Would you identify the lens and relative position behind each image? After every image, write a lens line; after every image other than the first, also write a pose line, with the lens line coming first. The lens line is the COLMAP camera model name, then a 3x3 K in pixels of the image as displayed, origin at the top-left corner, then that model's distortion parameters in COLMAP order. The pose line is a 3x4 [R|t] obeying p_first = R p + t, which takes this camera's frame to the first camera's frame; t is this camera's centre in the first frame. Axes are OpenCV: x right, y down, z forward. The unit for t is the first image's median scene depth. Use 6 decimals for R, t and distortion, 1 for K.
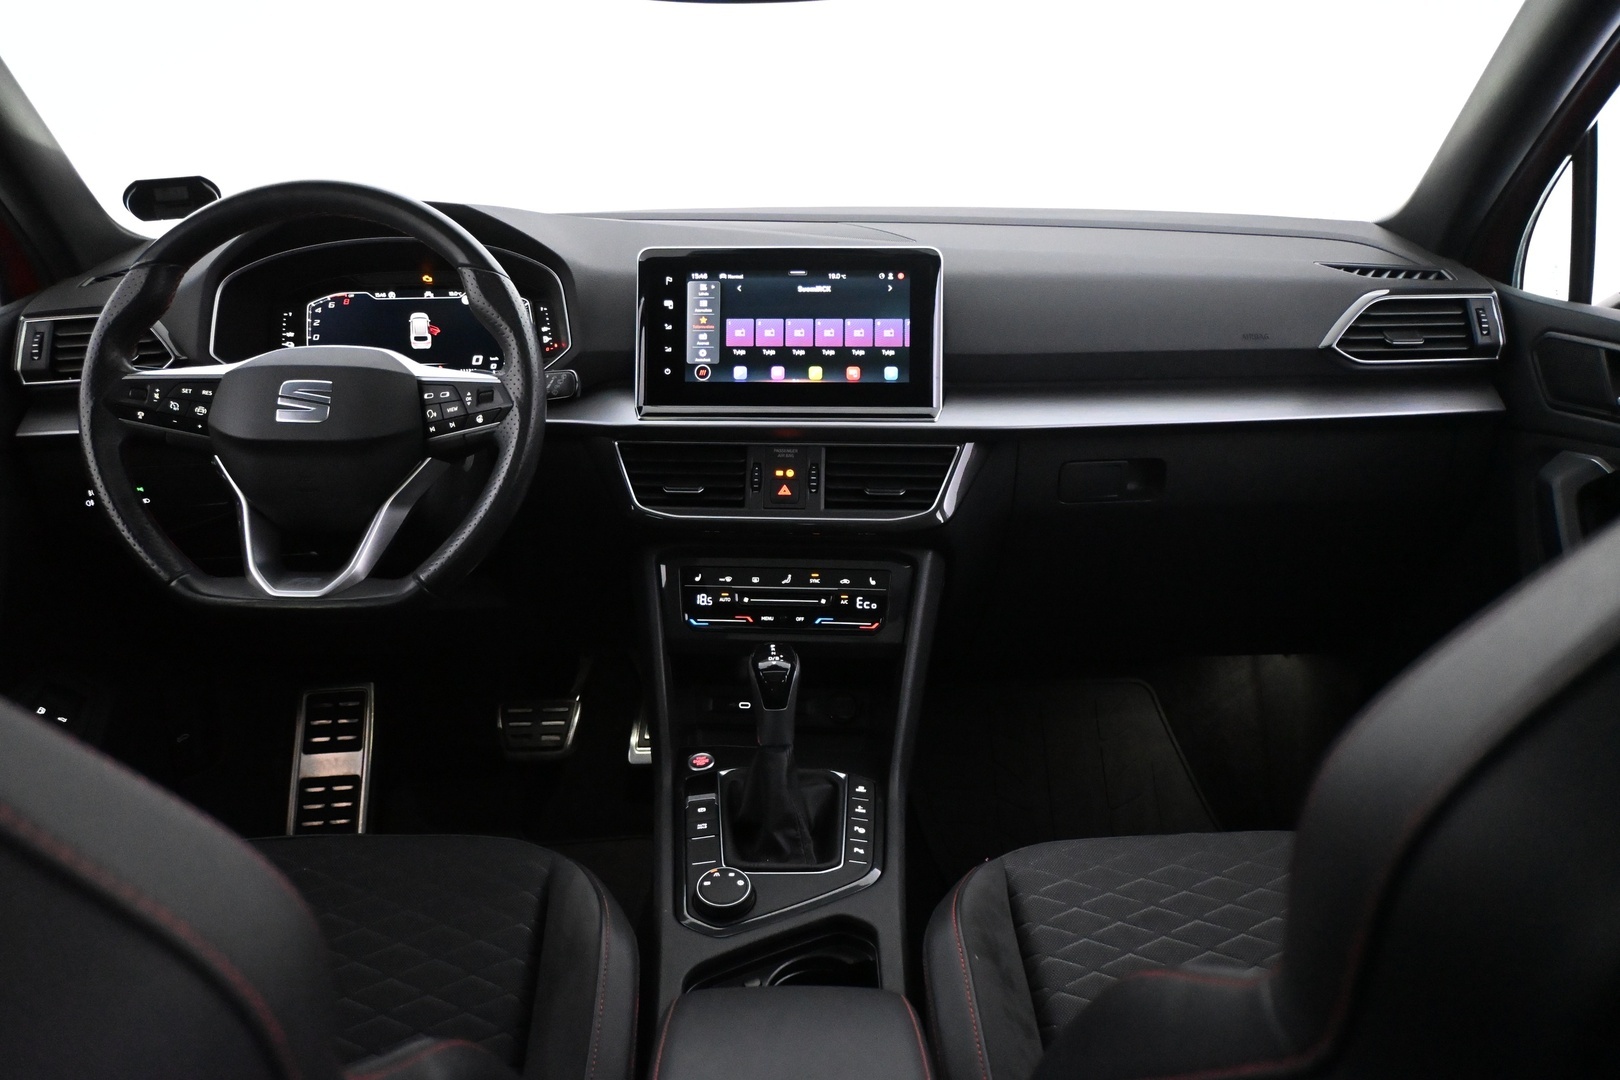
lens RADIAL K [[1323.7, 0, 810.0], [0, 1323.7, 540.0], [0, 0, 1]] dist [-0.001816, 0.001377]
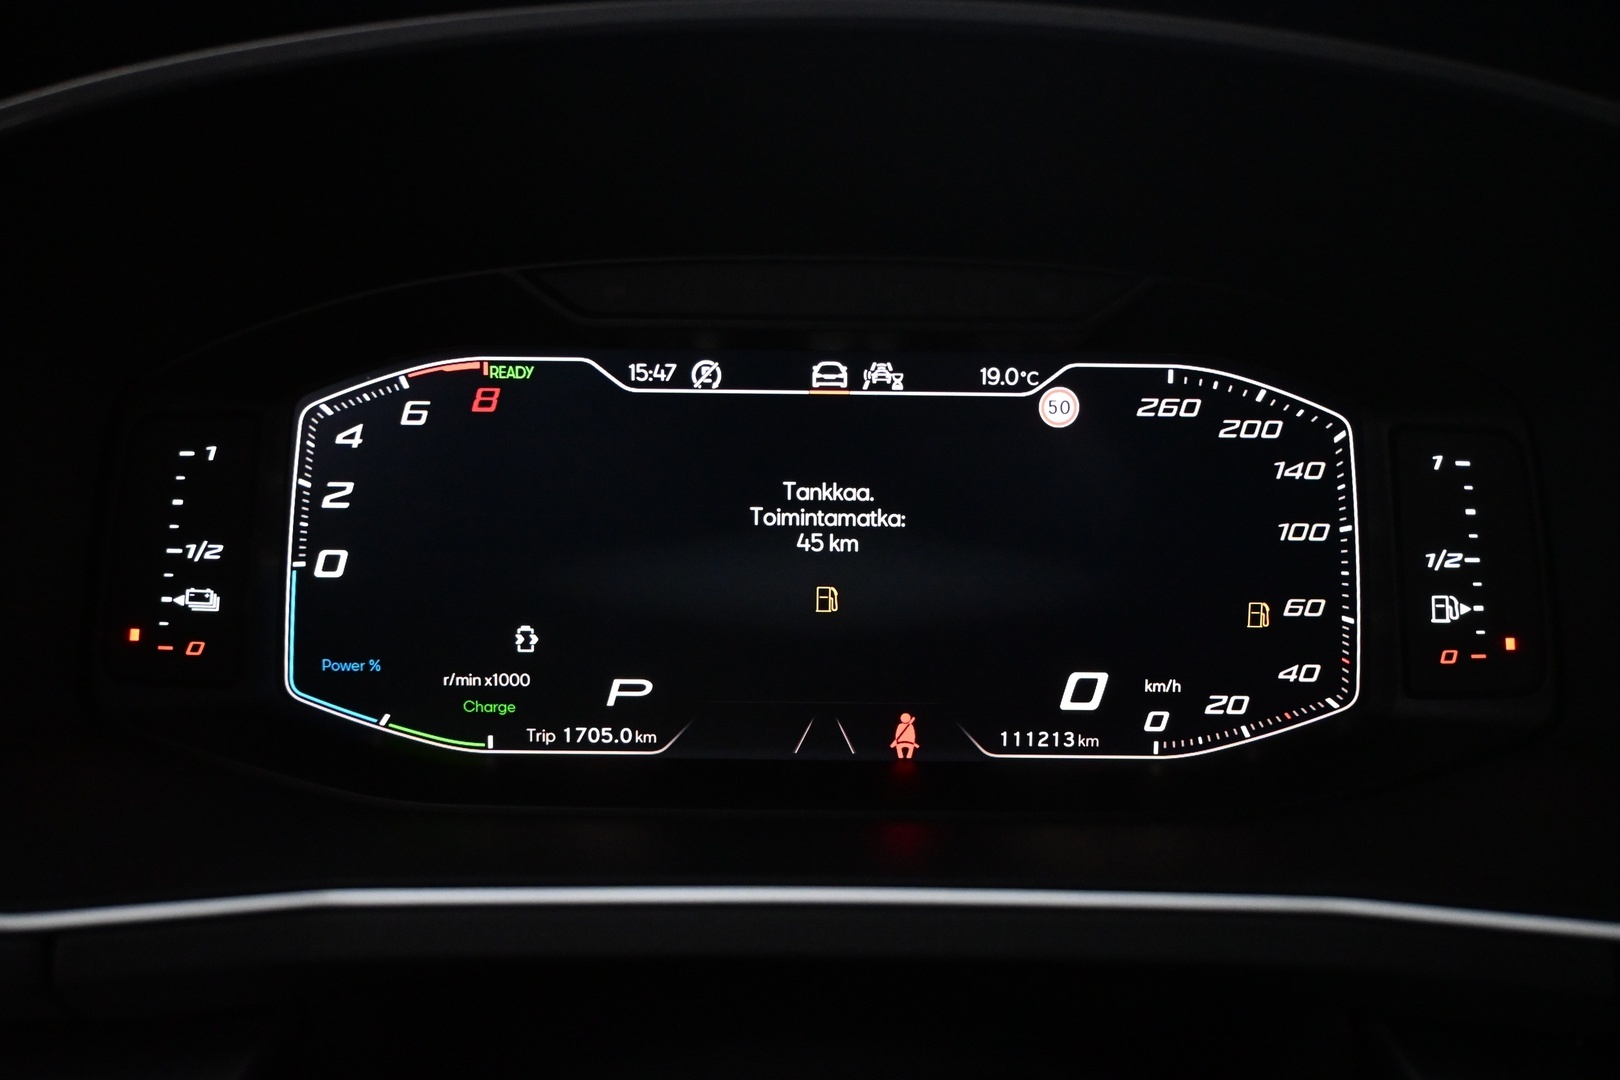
lens RADIAL K [[1404.7, 0, 826.7], [0, 1404.7, 516.5], [0, 0, 1]] dist [-0.005152, -0.000557]
pose [[0.999419, 0.030086, -0.016036, -0.314821], [-0.031572, 0.994249, -0.102333, -0.151571], [0.012865, 0.102780, 0.994621, 0.842004]]
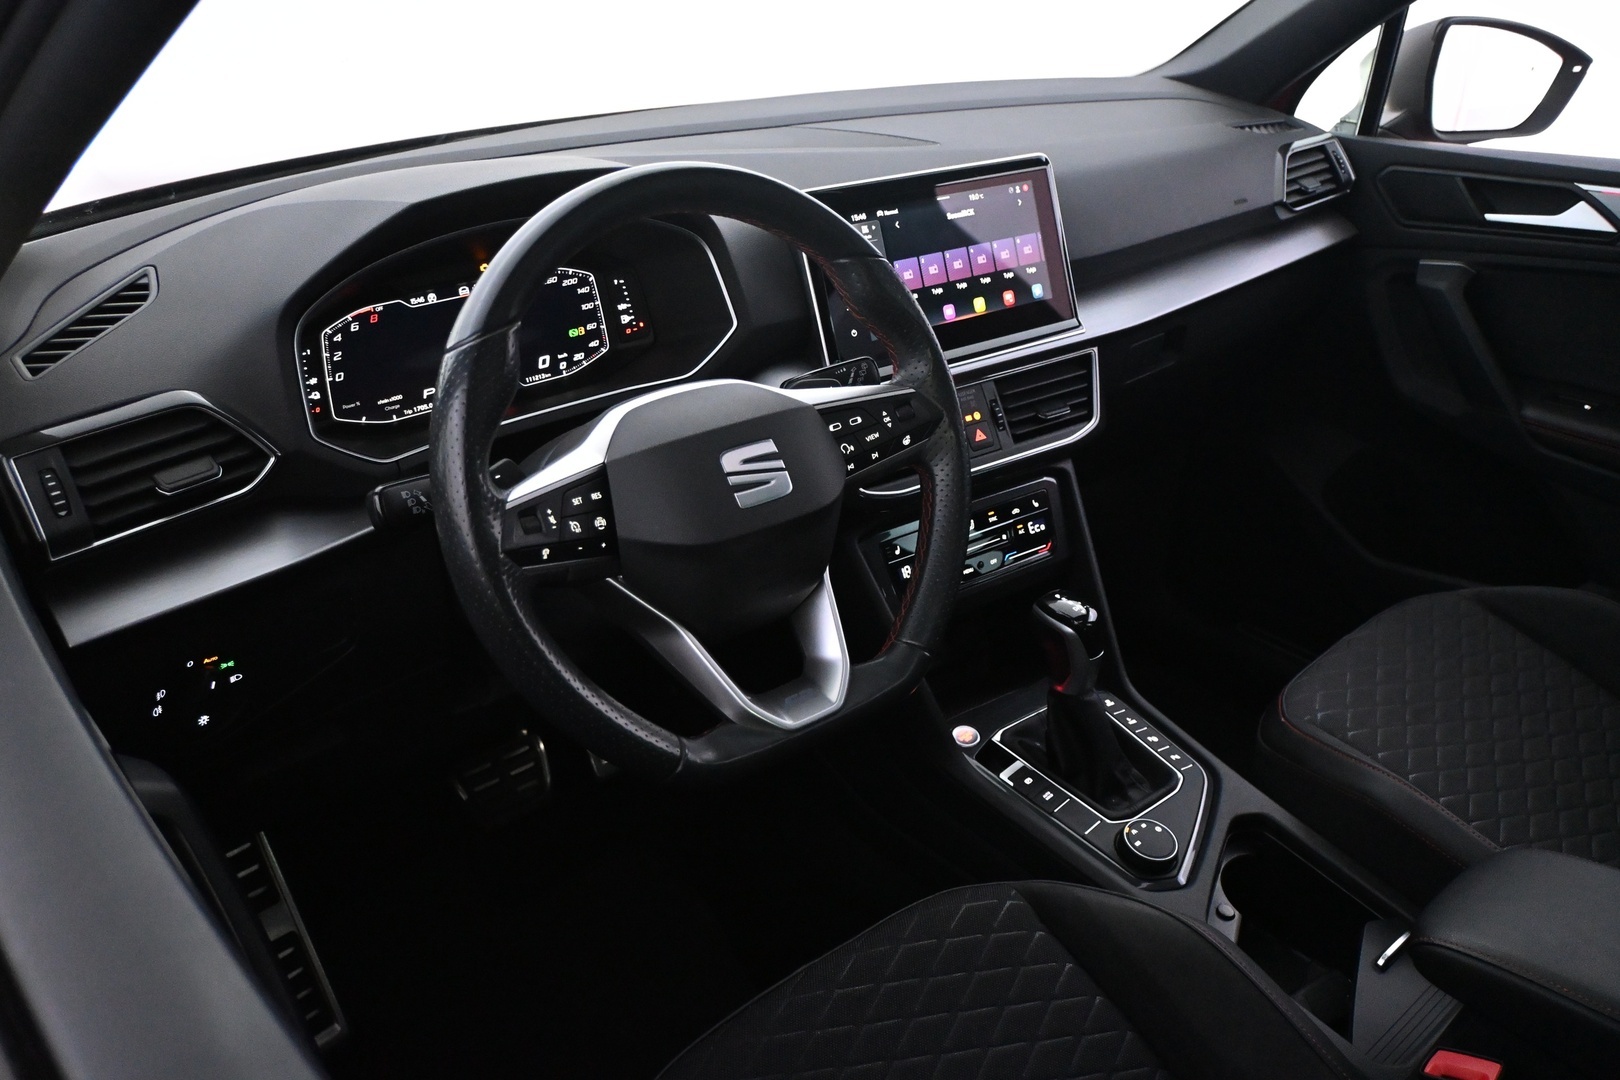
lens RADIAL K [[1324.1, 0, 814.9], [0, 1324.1, 538.6], [0, 0, 1]] dist [0.007225, 0.003175]
pose [[0.772147, -0.279712, 0.570570, -0.650468], [0.199344, 0.959206, 0.200464, -0.174418], [-0.603366, -0.041048, 0.796407, 0.312129]]
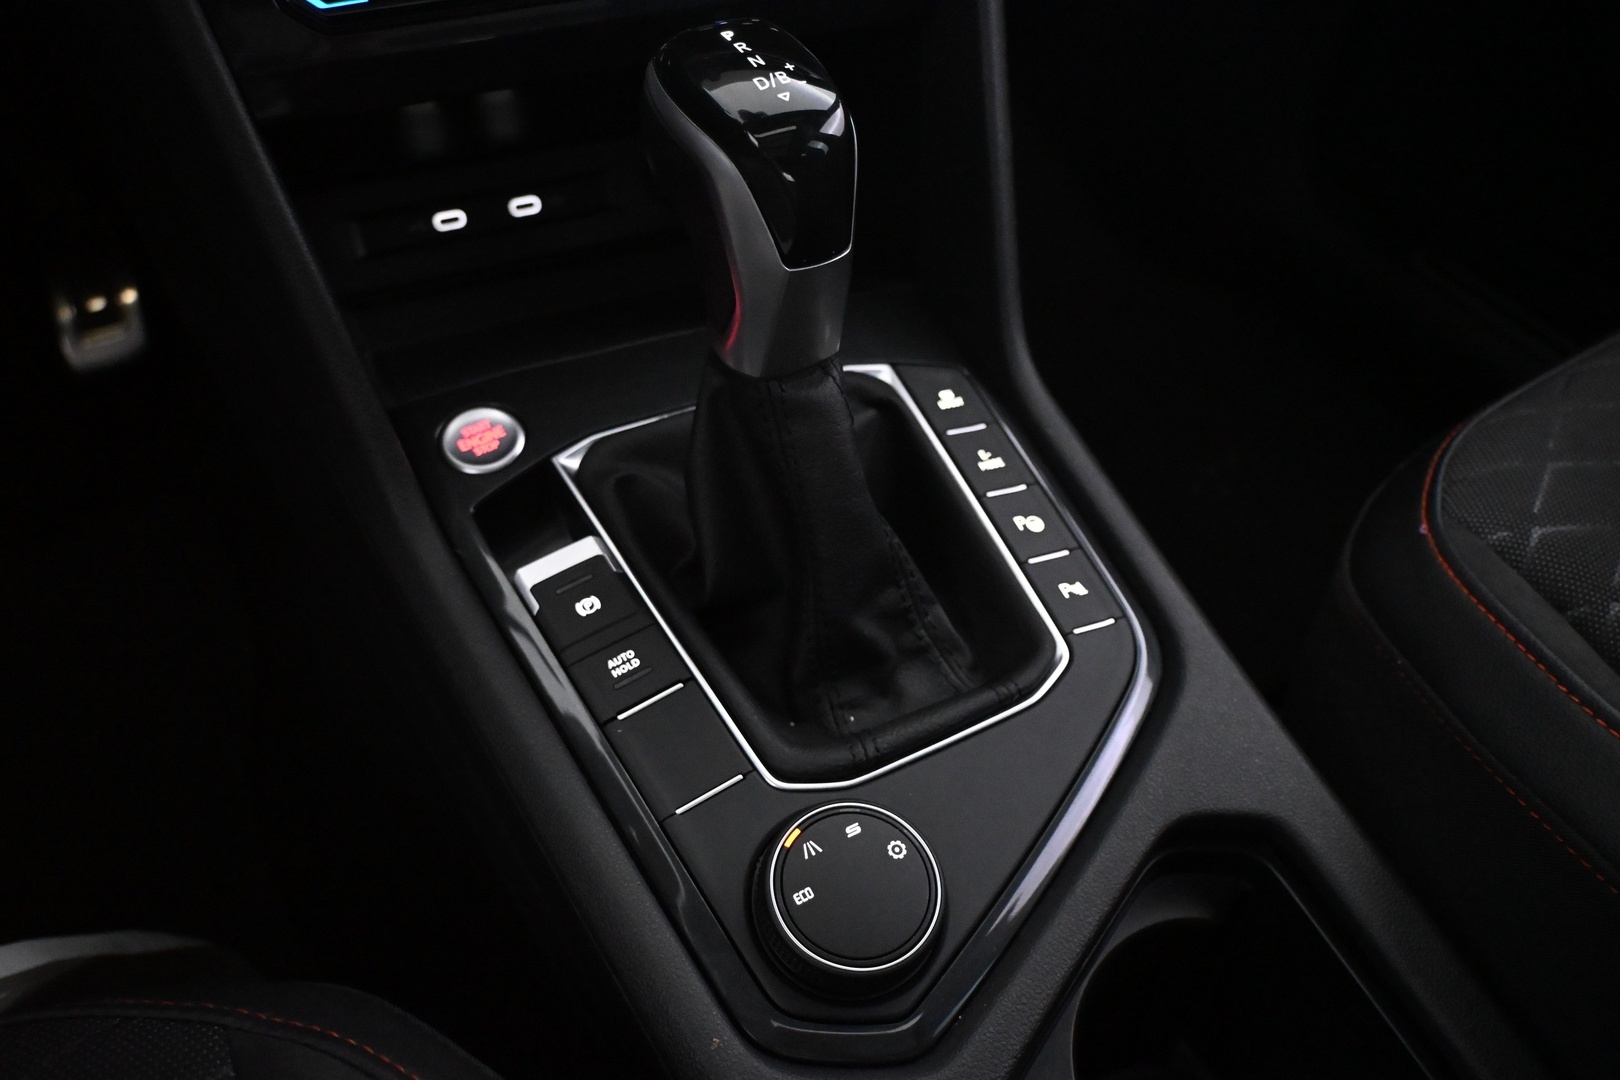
lens RADIAL K [[1359.6, 0, 812.2], [0, 1359.6, 521.9], [0, 0, 1]] dist [-0.004490, 0.001867]
pose [[0.874679, -0.307319, 0.374822, -0.141181], [0.108881, 0.878117, 0.465891, 0.034698], [-0.472315, -0.366695, 0.801532, 0.665353]]
